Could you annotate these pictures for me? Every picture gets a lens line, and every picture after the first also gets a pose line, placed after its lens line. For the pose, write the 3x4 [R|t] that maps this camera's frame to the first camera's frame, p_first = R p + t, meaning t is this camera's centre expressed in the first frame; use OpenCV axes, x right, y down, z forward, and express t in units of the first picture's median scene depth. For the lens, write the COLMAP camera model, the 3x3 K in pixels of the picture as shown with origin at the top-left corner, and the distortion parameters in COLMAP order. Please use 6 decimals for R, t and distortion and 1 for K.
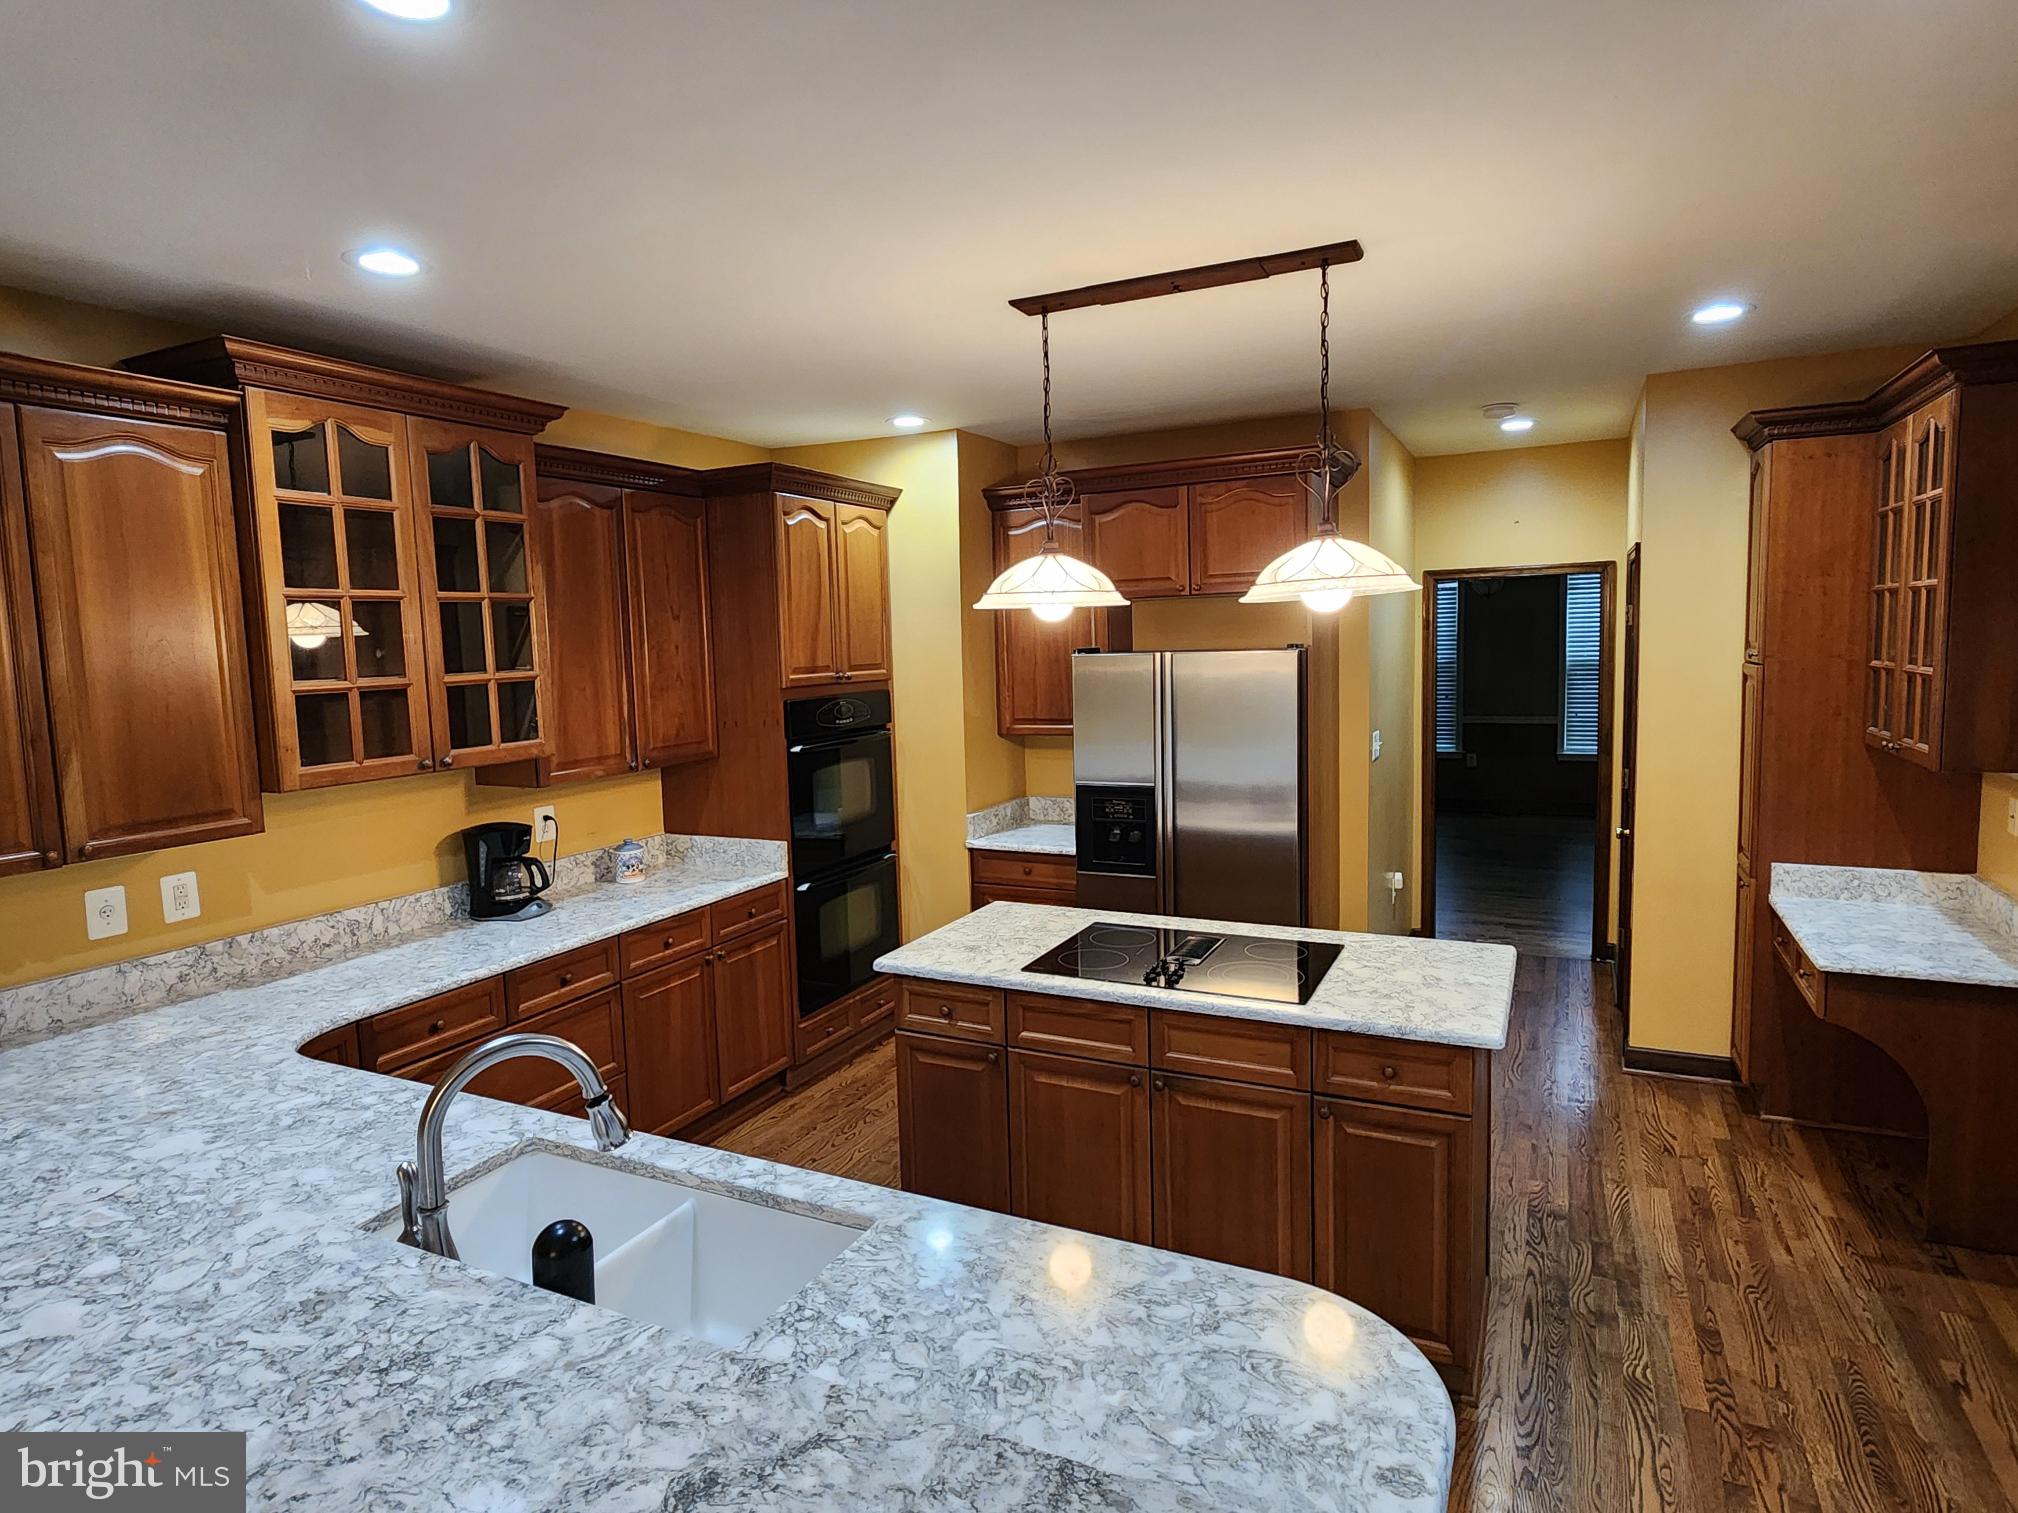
lens RADIAL K [[1100.8, 0, 1009.0], [0, 1100.8, 756.5], [0, 0, 1]] dist [0.000843, 0.000224]
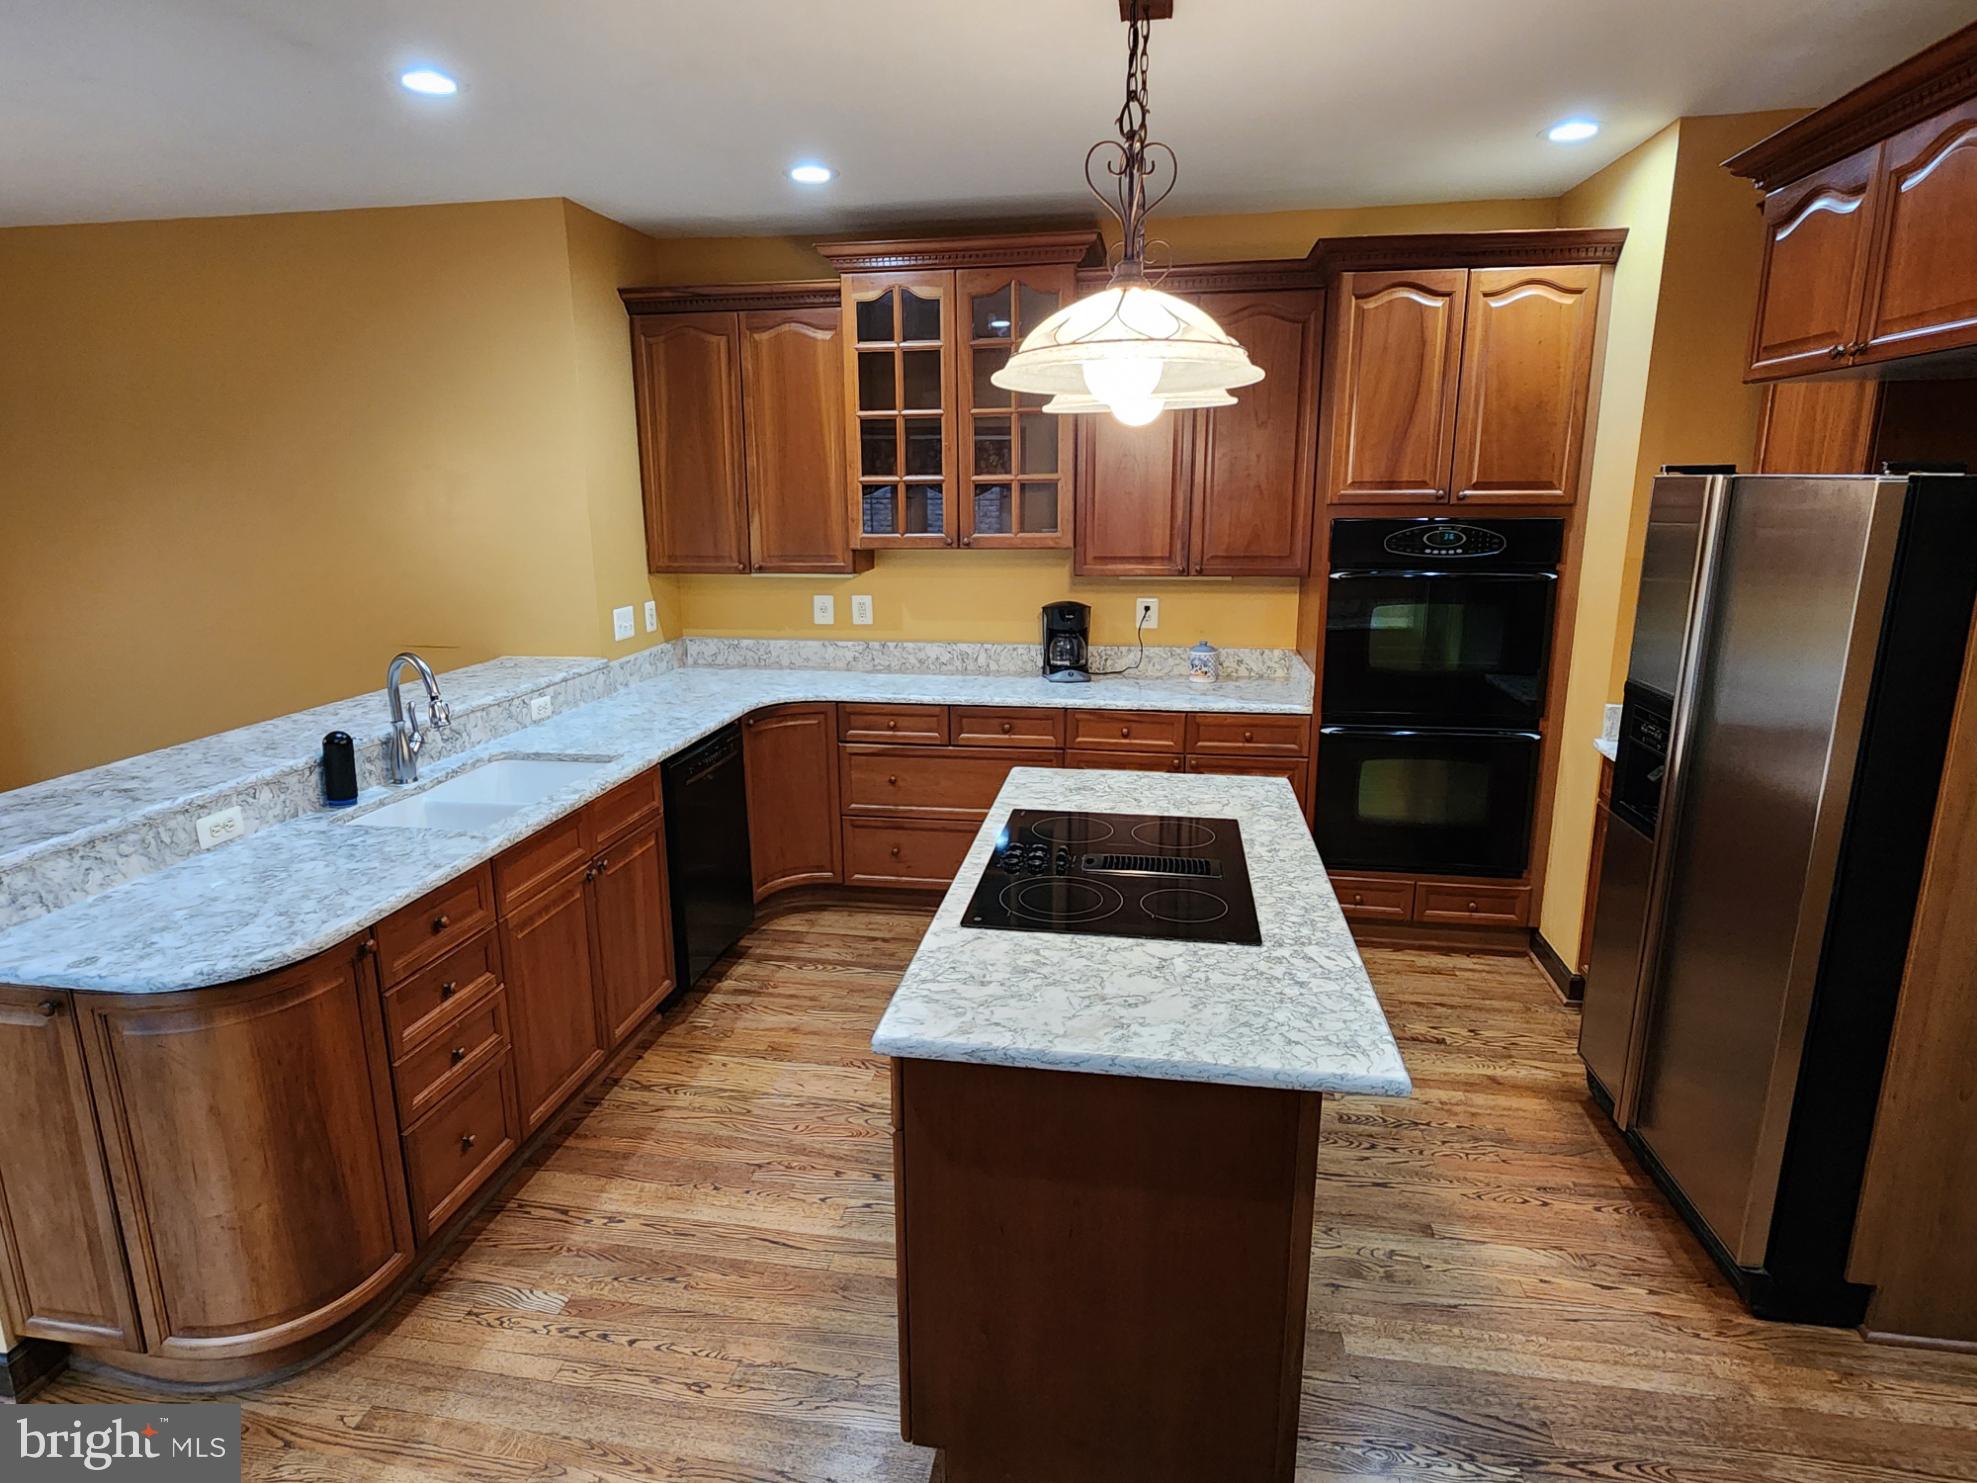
lens RADIAL K [[1102.8, 0, 988.5], [0, 1102.8, 741.5], [0, 0, 1]] dist [-0.004965, -0.000491]
pose [[0.300583, 0.248462, -0.920824, 0.814152], [-0.103517, 0.968267, 0.227472, -0.070390], [0.948121, 0.026947, 0.316764, 0.645094]]
